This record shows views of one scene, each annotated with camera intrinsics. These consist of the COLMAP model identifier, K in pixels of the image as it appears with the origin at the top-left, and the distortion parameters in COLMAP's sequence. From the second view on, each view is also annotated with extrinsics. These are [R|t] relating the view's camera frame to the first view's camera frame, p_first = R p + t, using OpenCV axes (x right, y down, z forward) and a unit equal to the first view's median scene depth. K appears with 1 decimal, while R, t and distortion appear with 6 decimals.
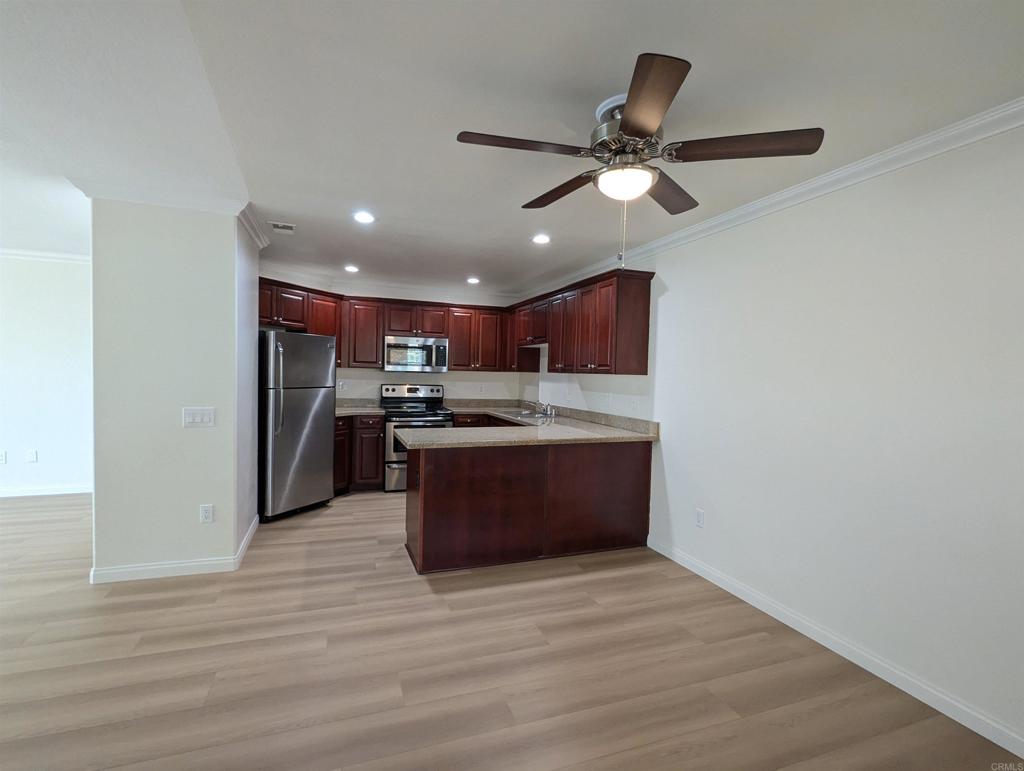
lens RADIAL K [[483.0, 0, 503.9], [0, 483.0, 387.2], [0, 0, 1]] dist [-0.001223, 0.000231]
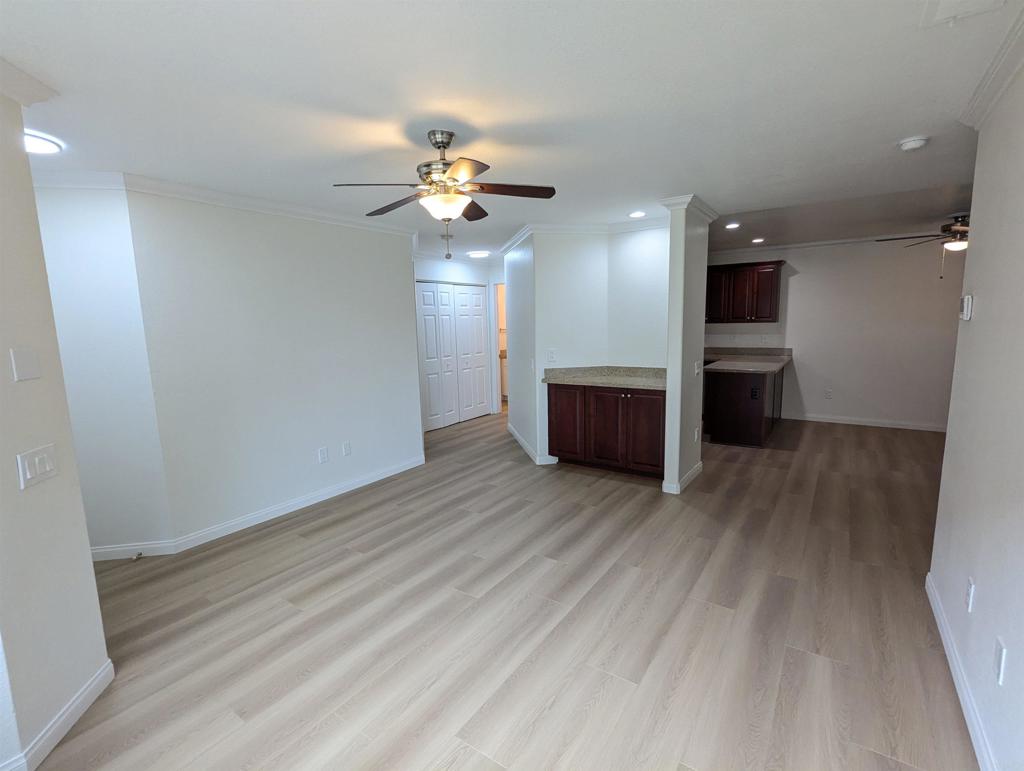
lens RADIAL K [[483.0, 0, 517.5], [0, 483.0, 382.4], [0, 0, 1]] dist [-0.001223, 0.000231]
pose [[0.810521, -0.122023, 0.572857, -1.435445], [0.064998, 0.990756, 0.119074, -0.074697], [-0.582091, -0.059278, 0.810960, 0.120757]]
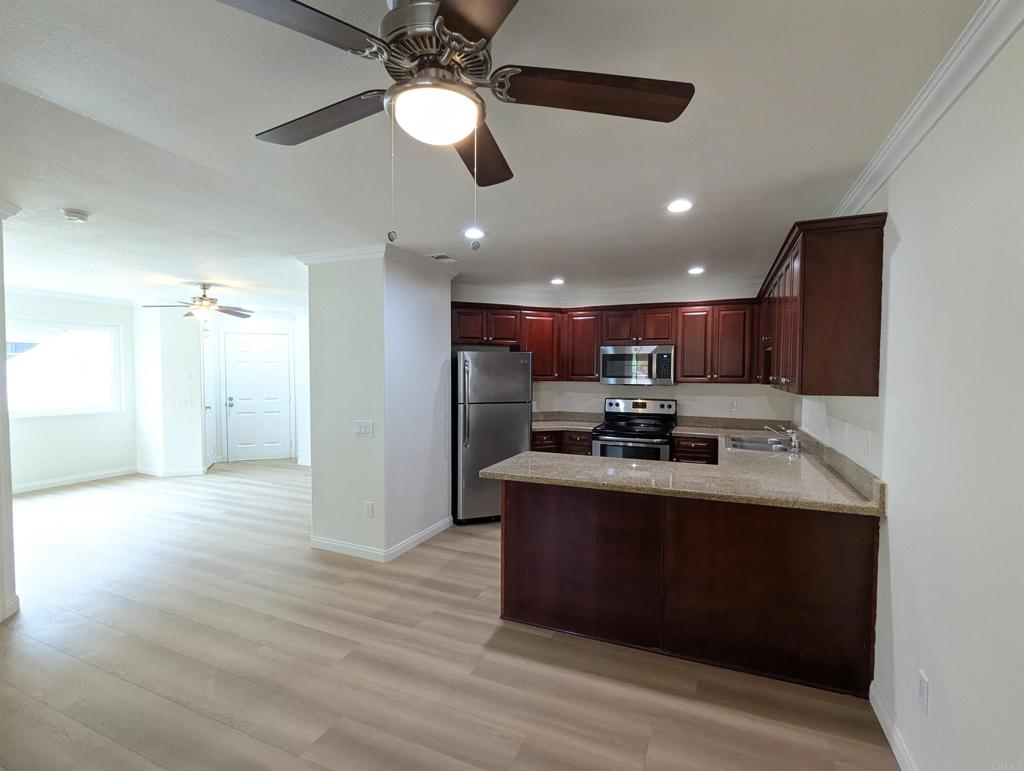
lens RADIAL K [[483.0, 0, 510.7], [0, 483.0, 387.9], [0, 0, 1]] dist [-0.001223, 0.000231]
pose [[0.725746, 0.001961, -0.687960, 0.360317], [-0.007359, 0.999961, -0.004913, -0.028404], [0.687924, 0.008628, 0.725732, 0.284947]]
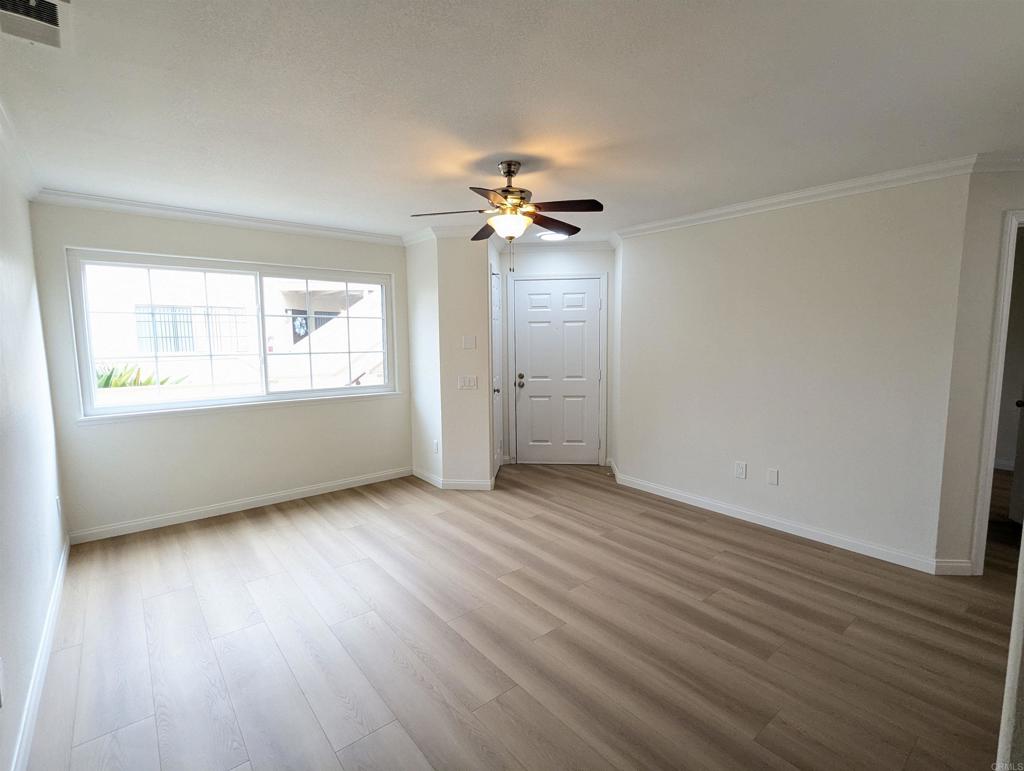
lens RADIAL K [[483.0, 0, 508.3], [0, 483.0, 389.7], [0, 0, 1]] dist [-0.001223, 0.000231]
pose [[0.322810, 0.078419, -0.943209, -0.492320], [-0.015486, 0.996866, 0.077580, -0.051102], [0.946337, -0.010437, 0.323013, 0.441599]]
